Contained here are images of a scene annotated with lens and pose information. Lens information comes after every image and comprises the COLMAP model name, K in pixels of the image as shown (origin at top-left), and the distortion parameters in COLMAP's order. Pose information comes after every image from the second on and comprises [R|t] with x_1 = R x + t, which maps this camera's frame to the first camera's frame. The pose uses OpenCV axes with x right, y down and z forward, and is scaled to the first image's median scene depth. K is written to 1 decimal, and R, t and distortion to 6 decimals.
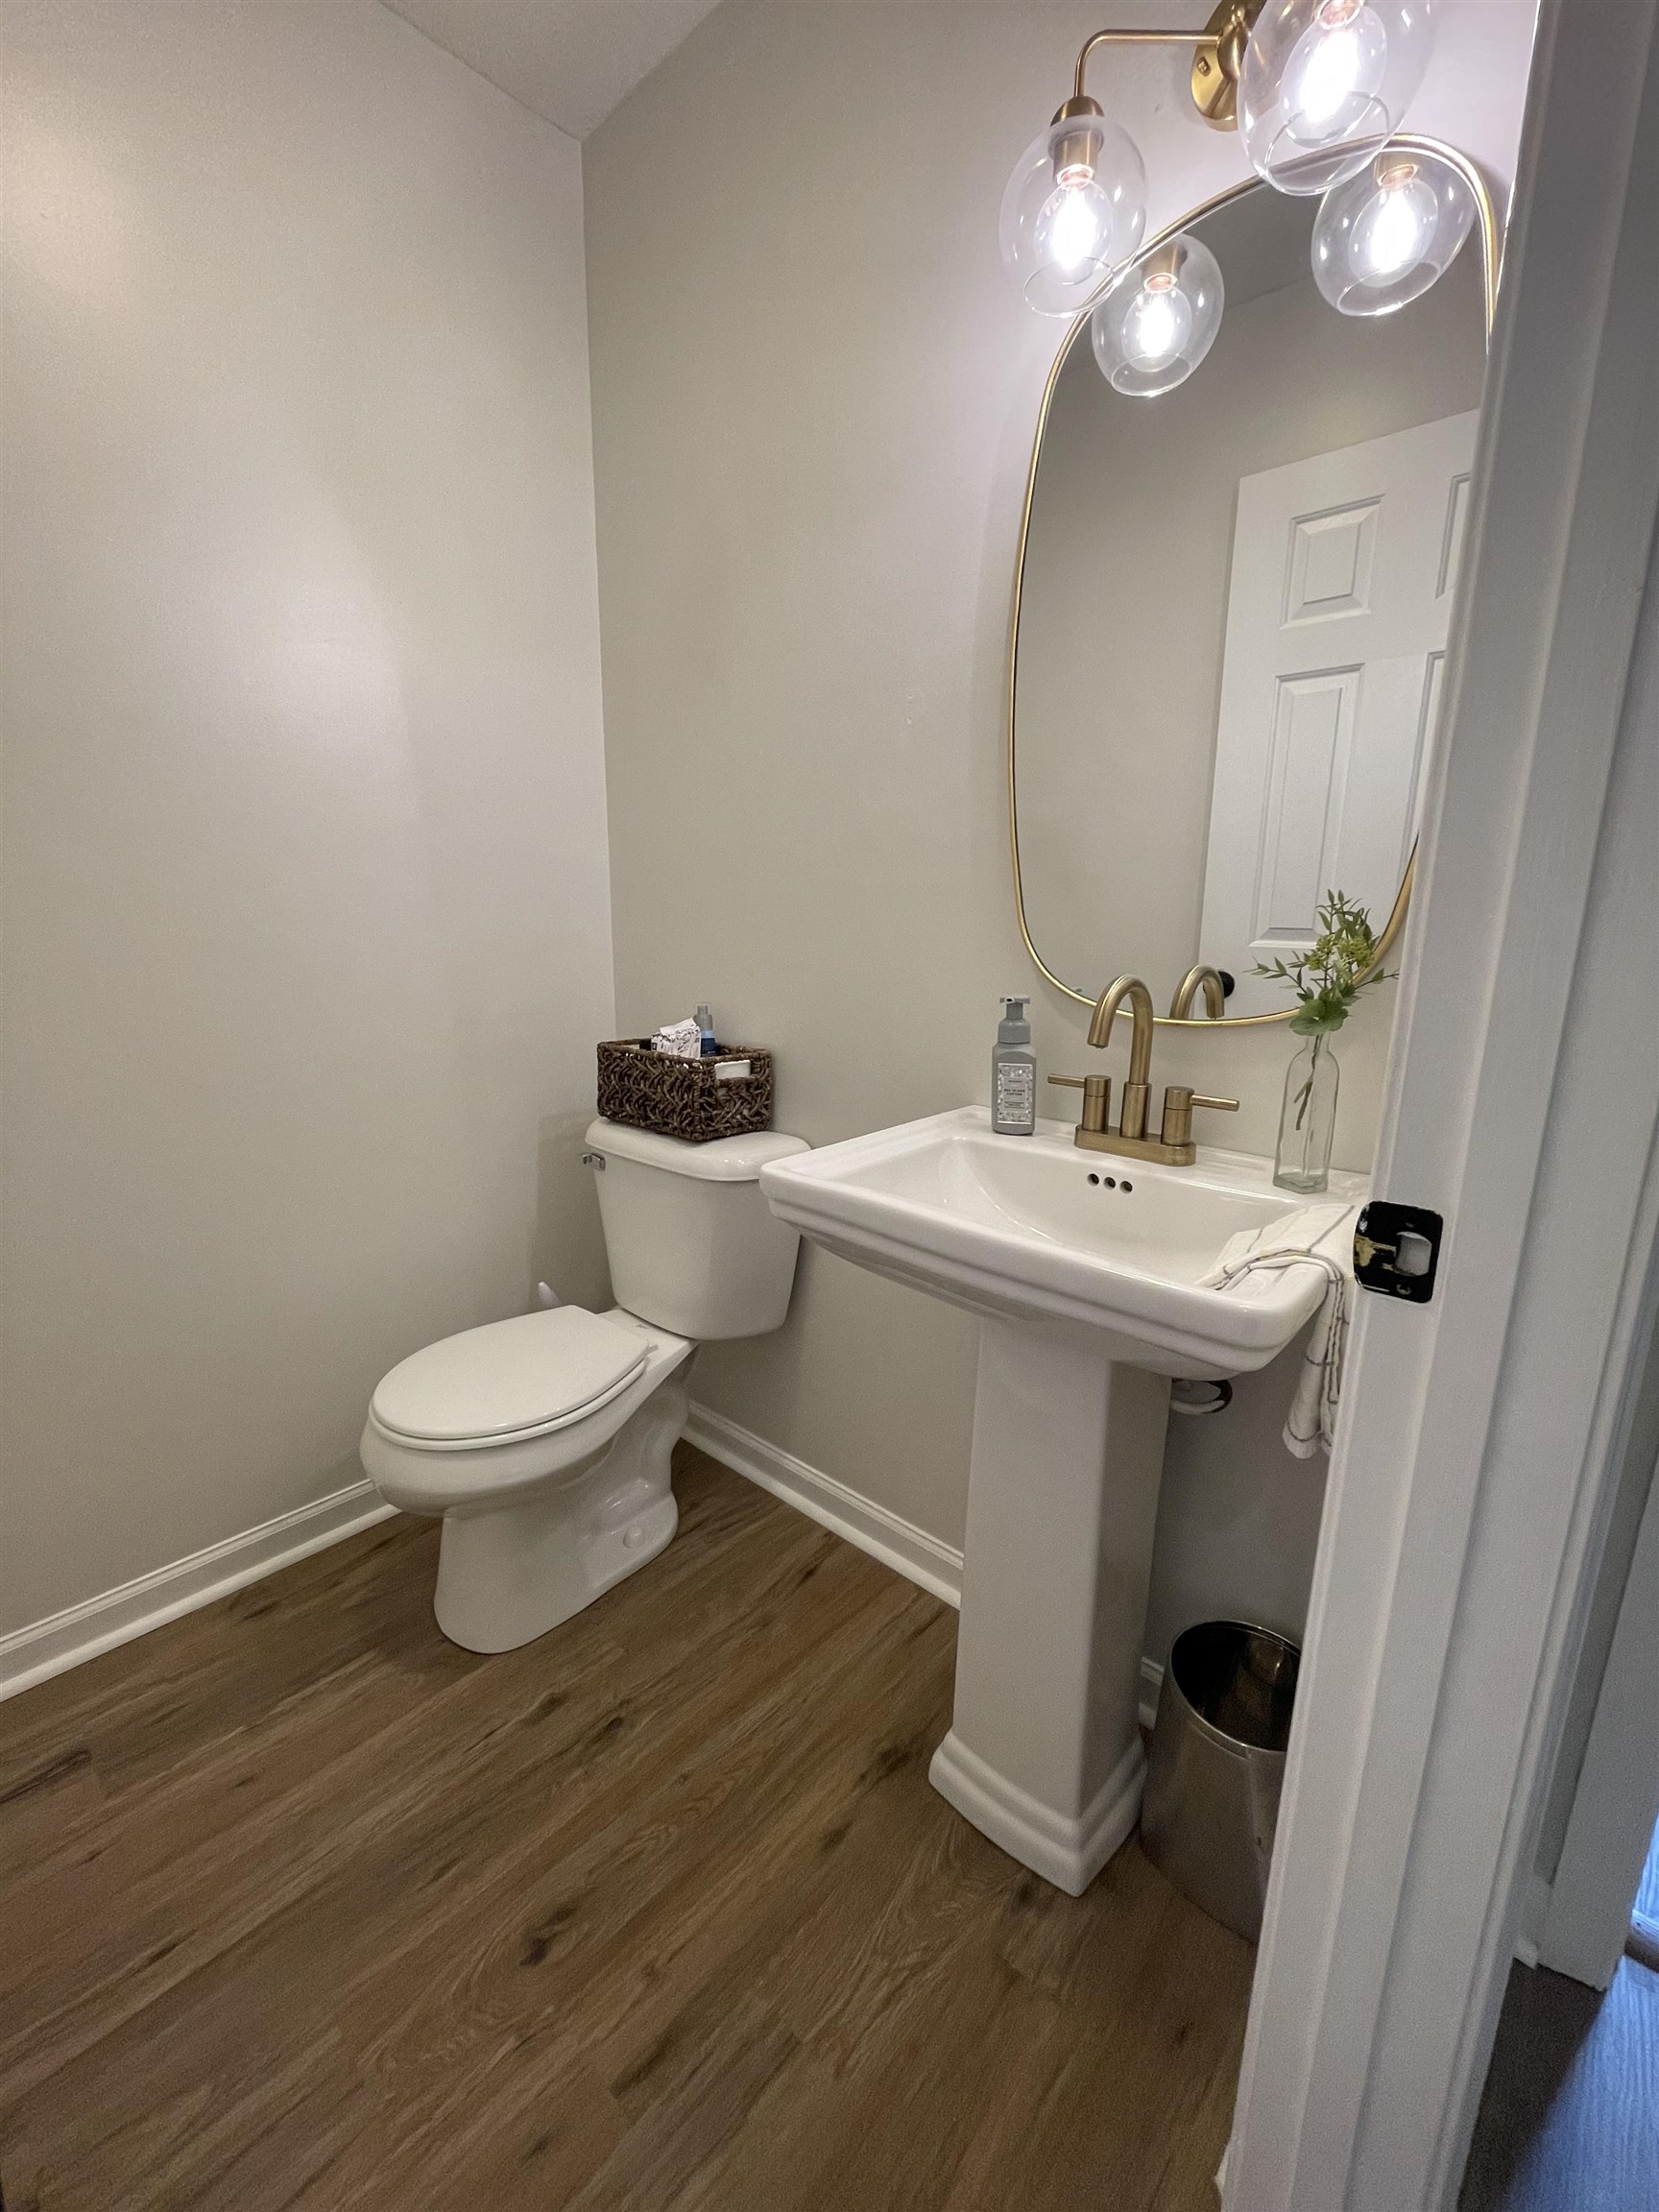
lens RADIAL K [[900.2, 0, 821.1], [0, 900.2, 1105.7], [0, 0, 1]] dist [-0.003139, -0.000026]
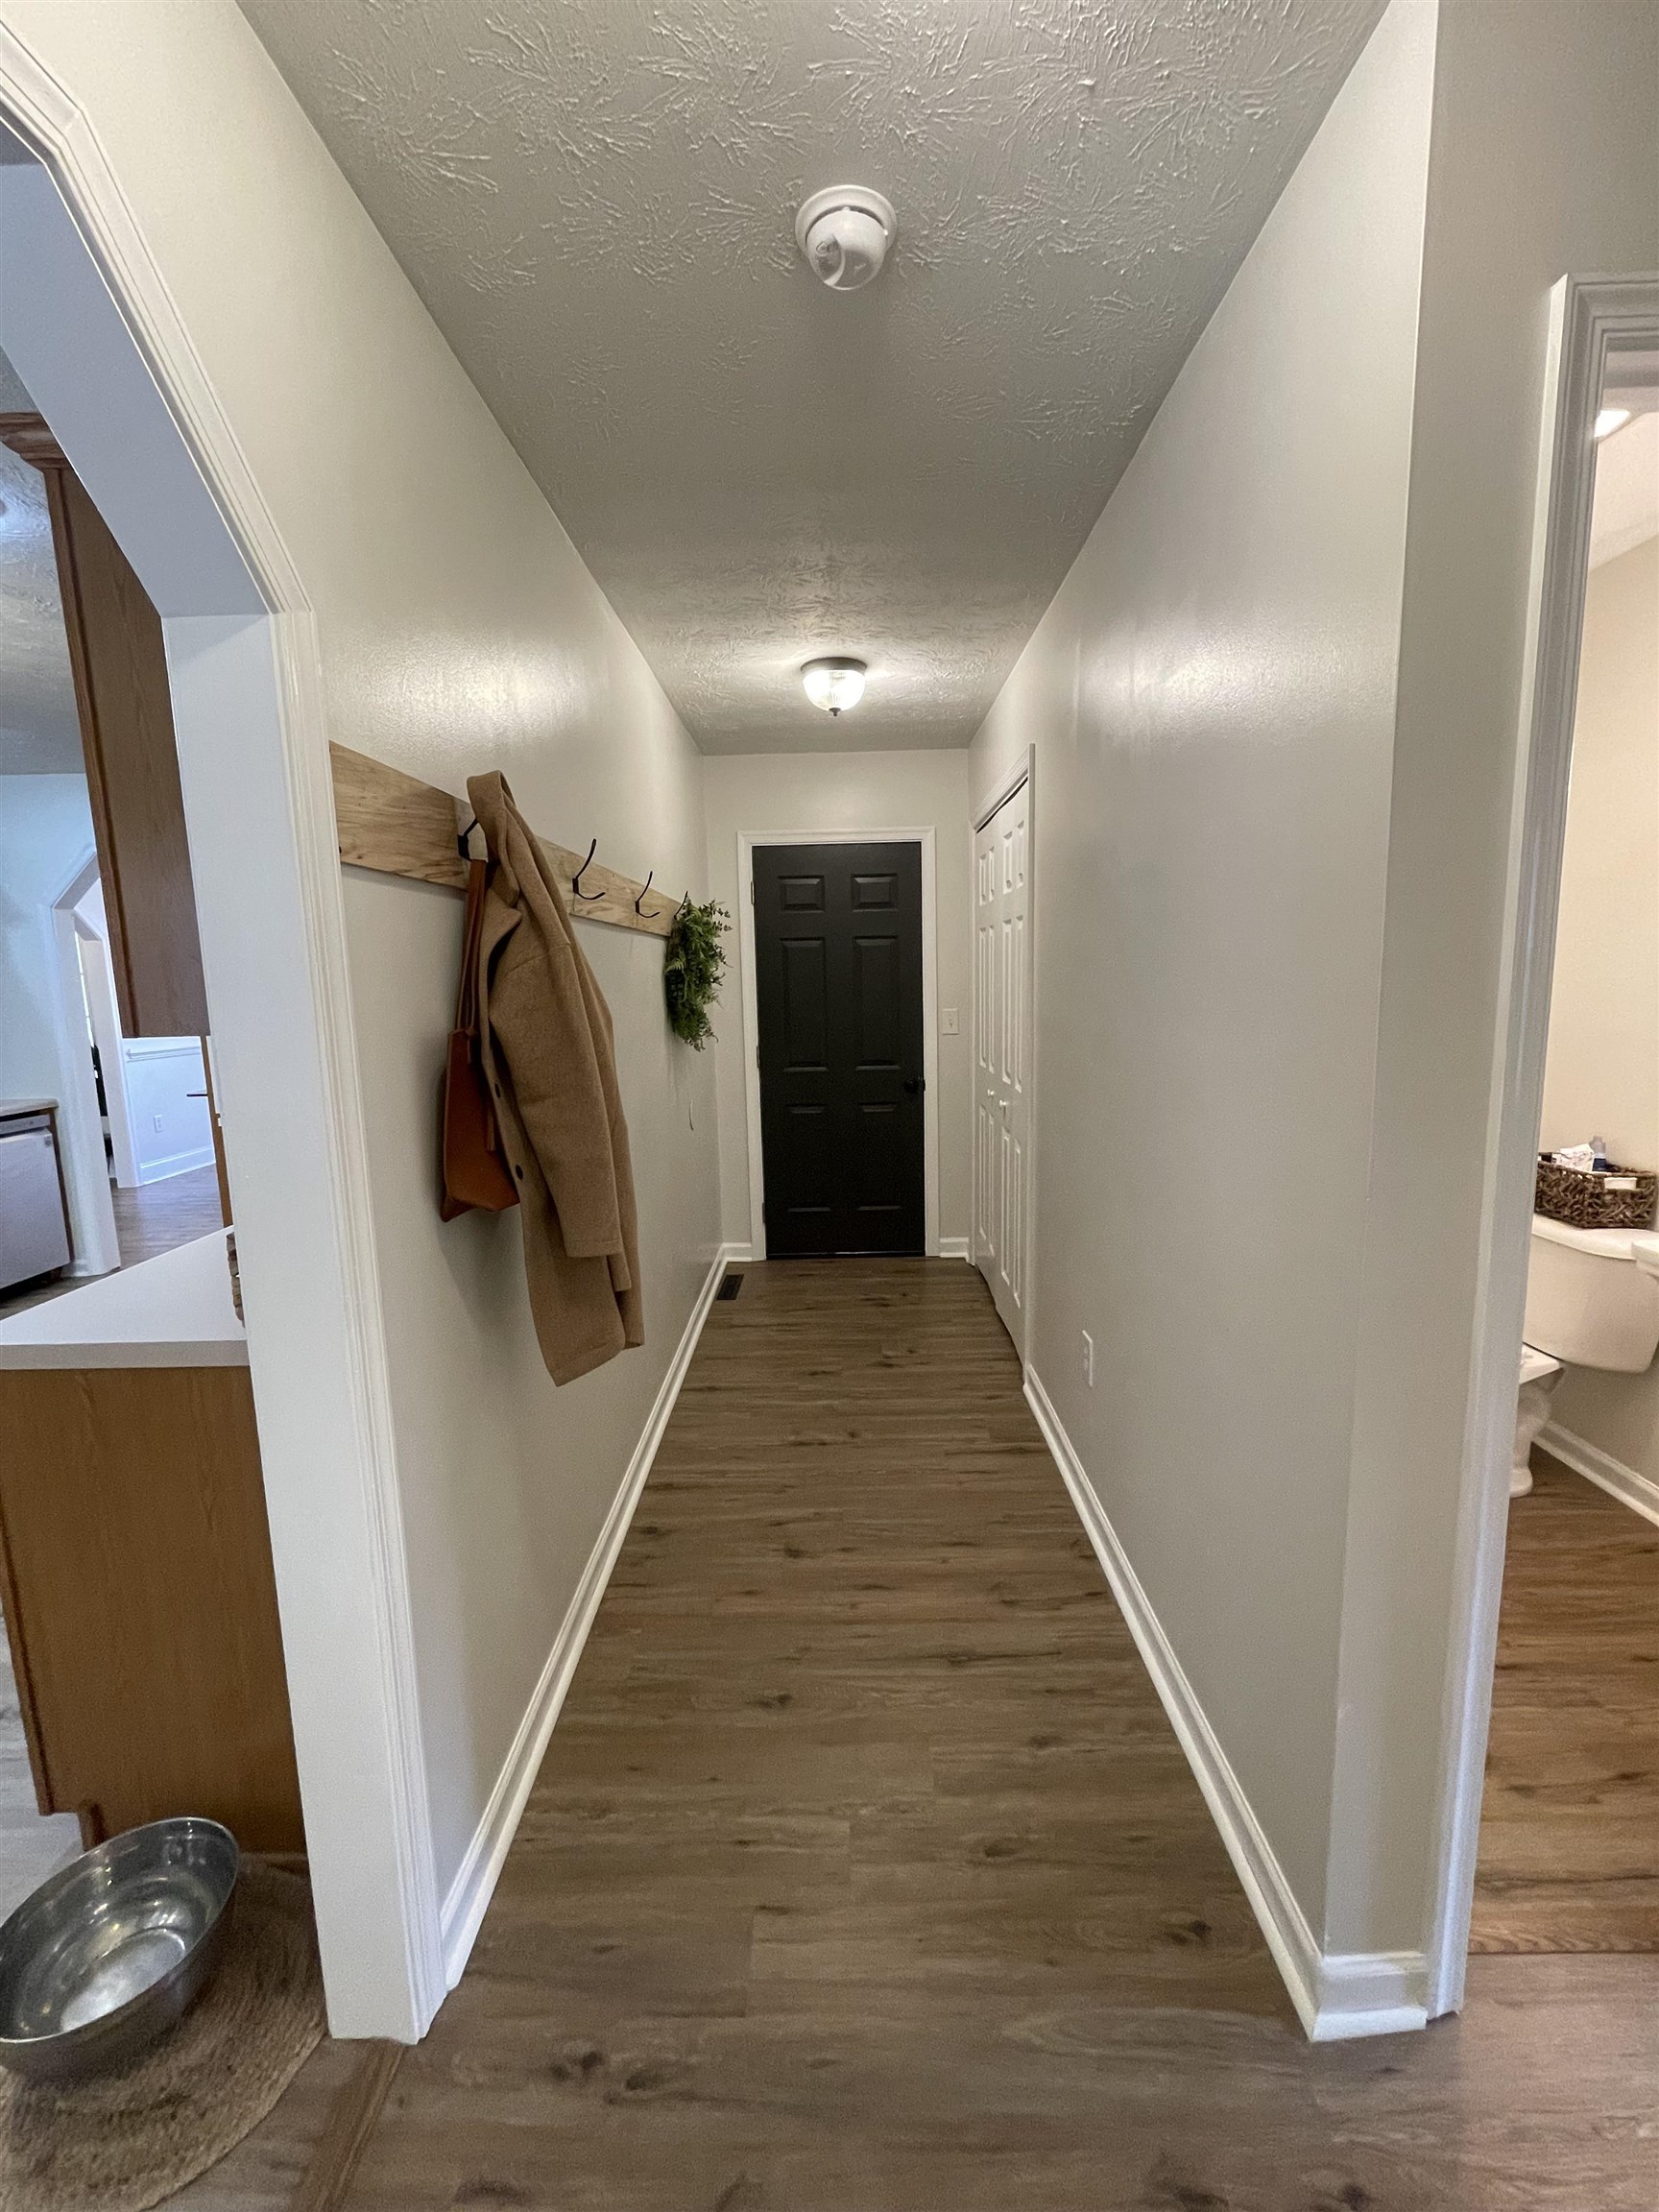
lens RADIAL K [[900.2, 0, 823.9], [0, 900.2, 1105.5], [0, 0, 1]] dist [-0.003139, -0.000026]
pose [[0.674085, 0.082696, -0.734010, 0.089475], [-0.129764, 0.991517, -0.007462, 0.013487], [0.727166, 0.100278, 0.679097, -0.939973]]
